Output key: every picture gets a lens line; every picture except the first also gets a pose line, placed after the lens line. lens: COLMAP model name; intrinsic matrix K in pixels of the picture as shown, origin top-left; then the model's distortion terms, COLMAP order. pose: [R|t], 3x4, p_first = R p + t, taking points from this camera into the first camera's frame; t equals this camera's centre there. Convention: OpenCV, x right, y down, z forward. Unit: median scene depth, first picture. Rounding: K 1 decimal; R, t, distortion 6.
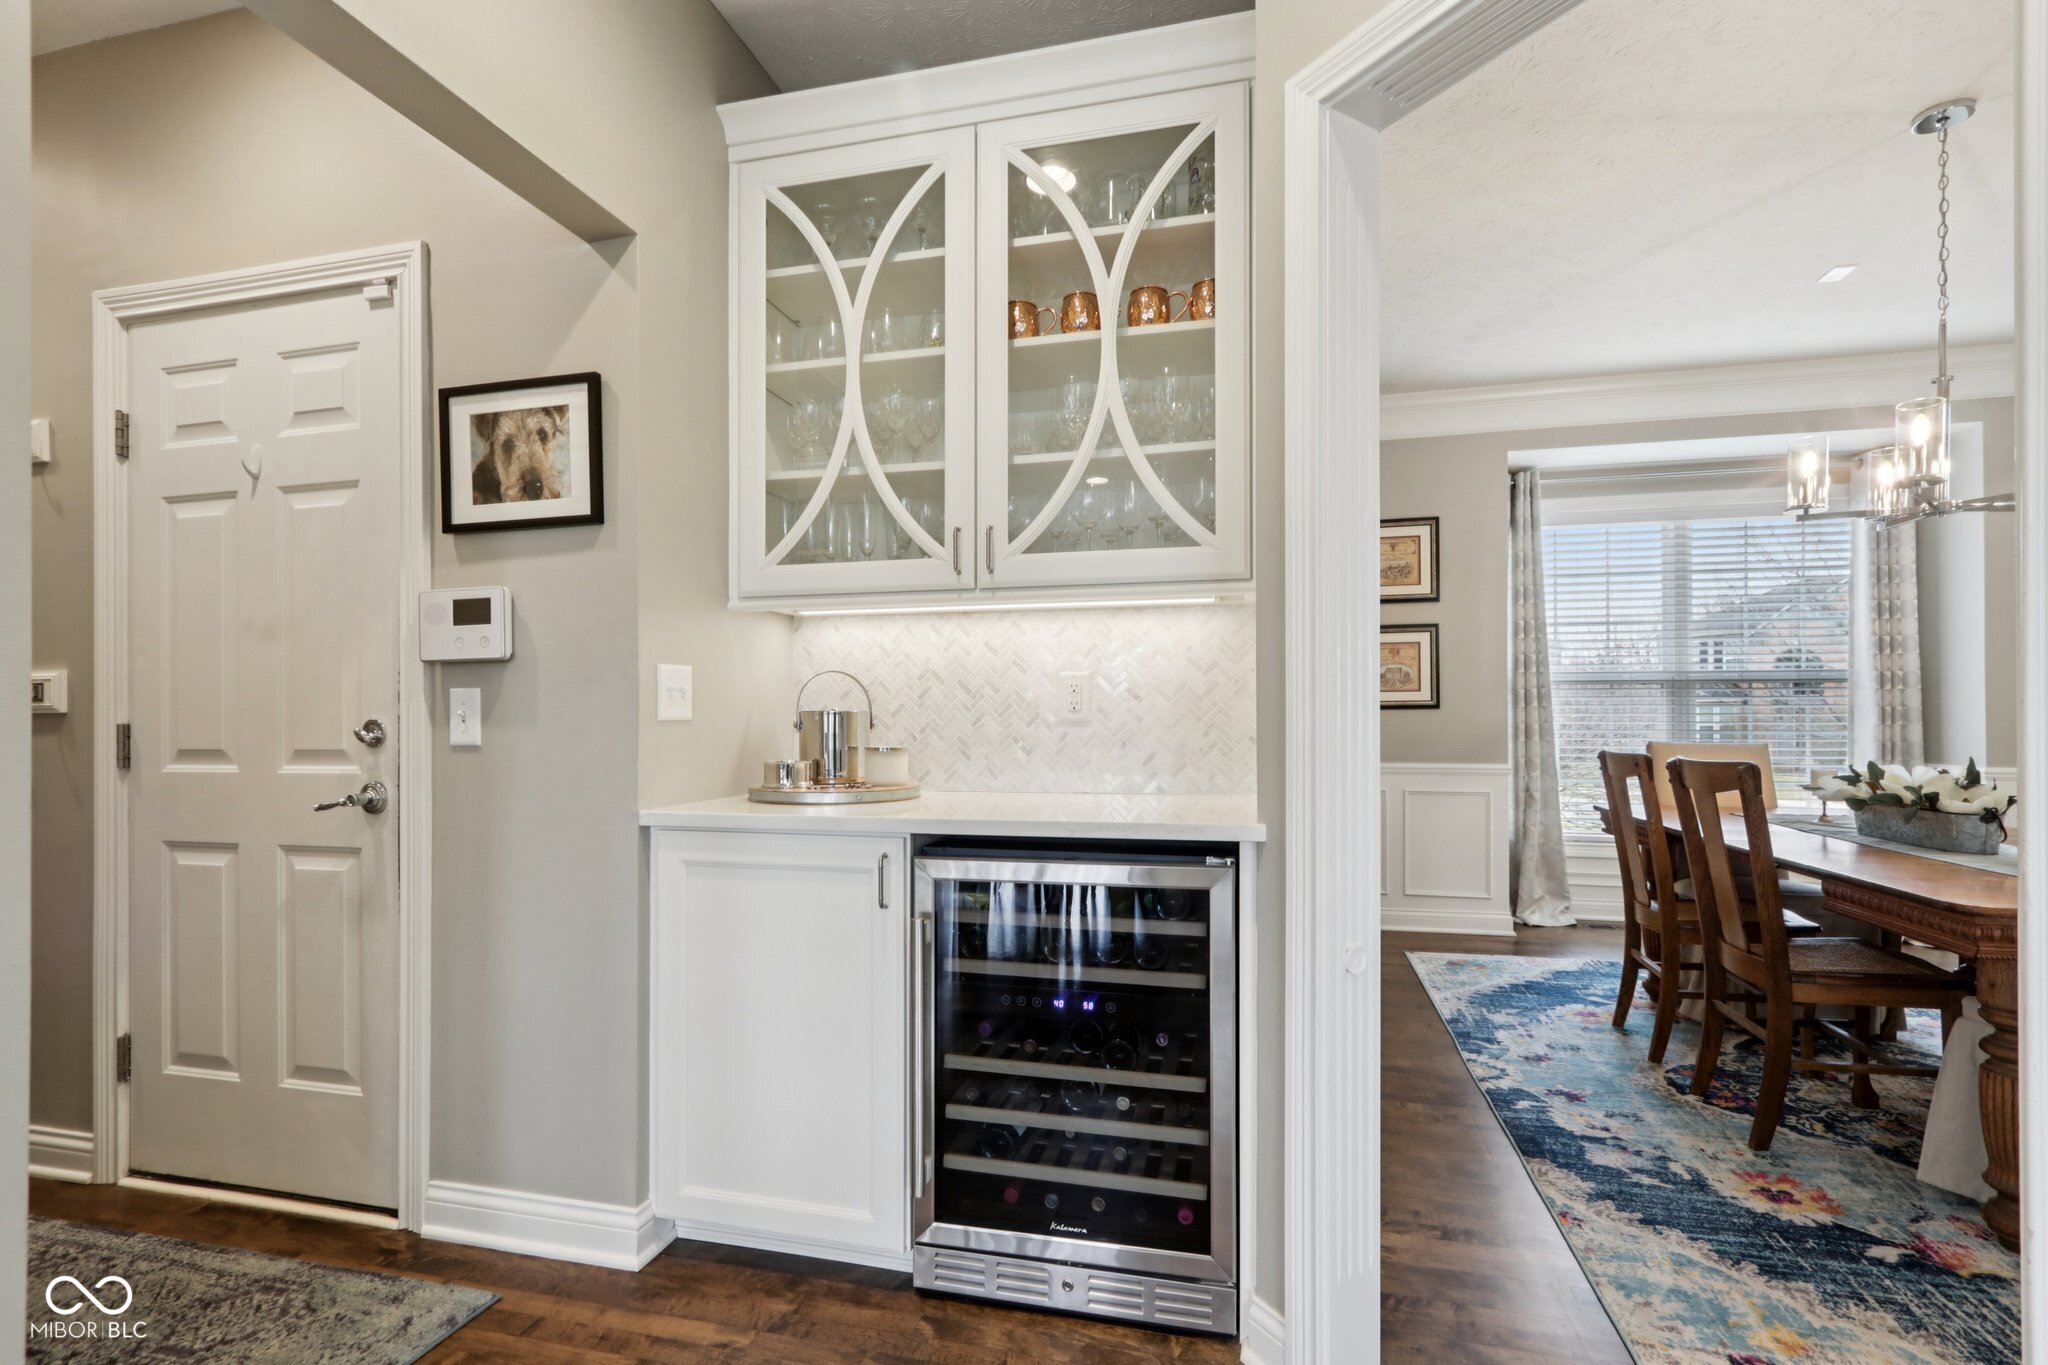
lens RADIAL K [[959.6, 0, 1012.1], [0, 959.6, 712.8], [0, 0, 1]] dist [-0.003259, 0.000587]
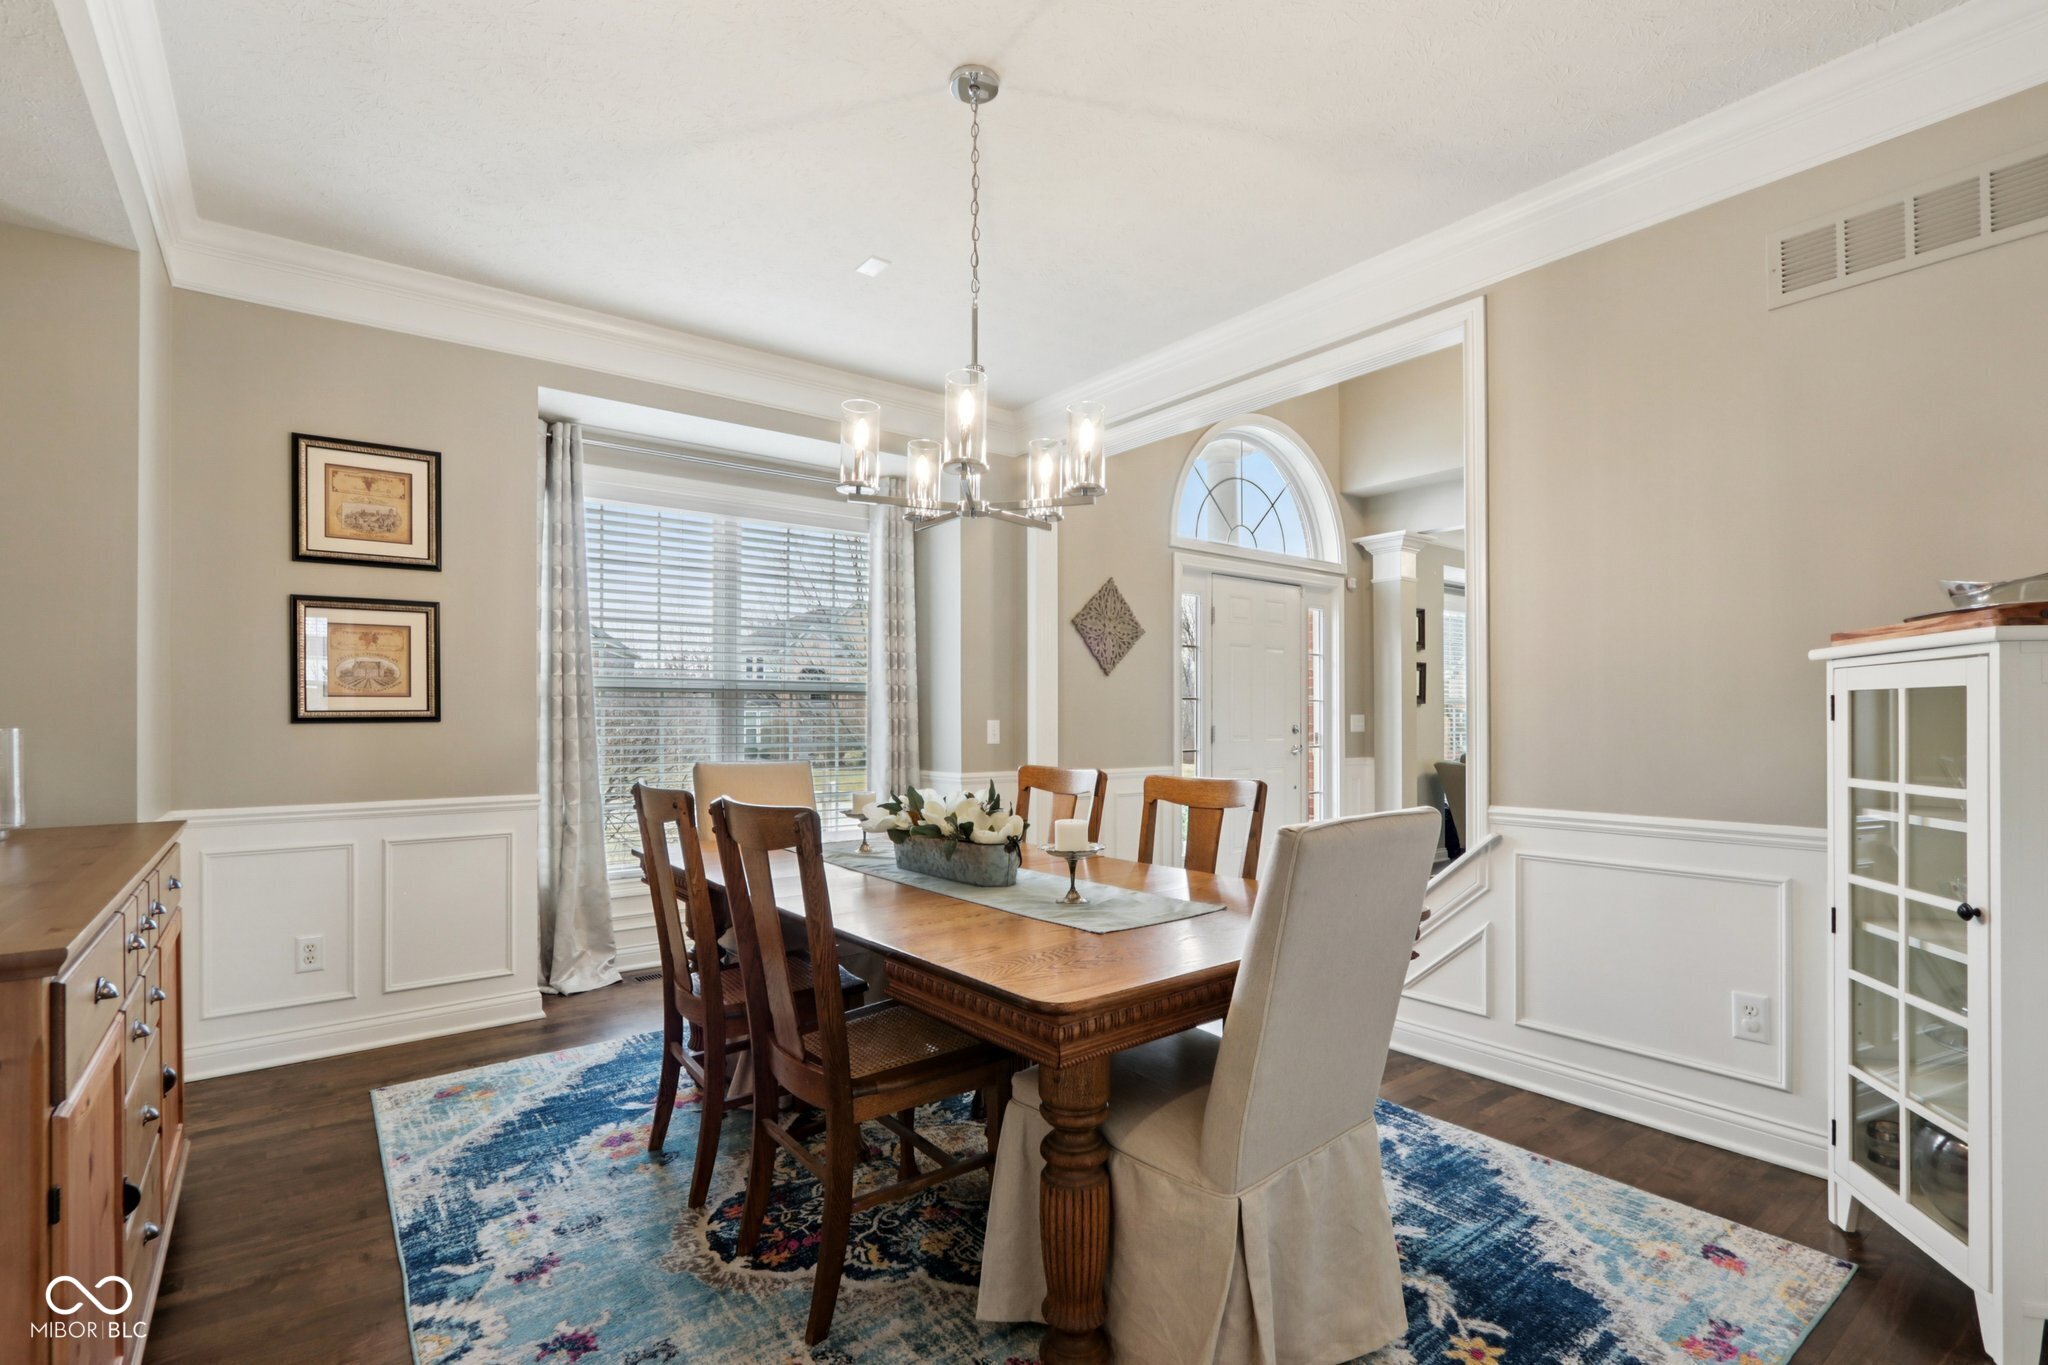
lens RADIAL K [[959.6, 0, 1012.1], [0, 959.6, 712.8], [0, 0, 1]] dist [-0.003259, 0.000587]
pose [[0.627294, 0.004804, 0.778768, 0.205571], [-0.002229, 0.999988, -0.004372, -0.011300], [-0.778779, 0.001007, 0.627297, 0.289178]]
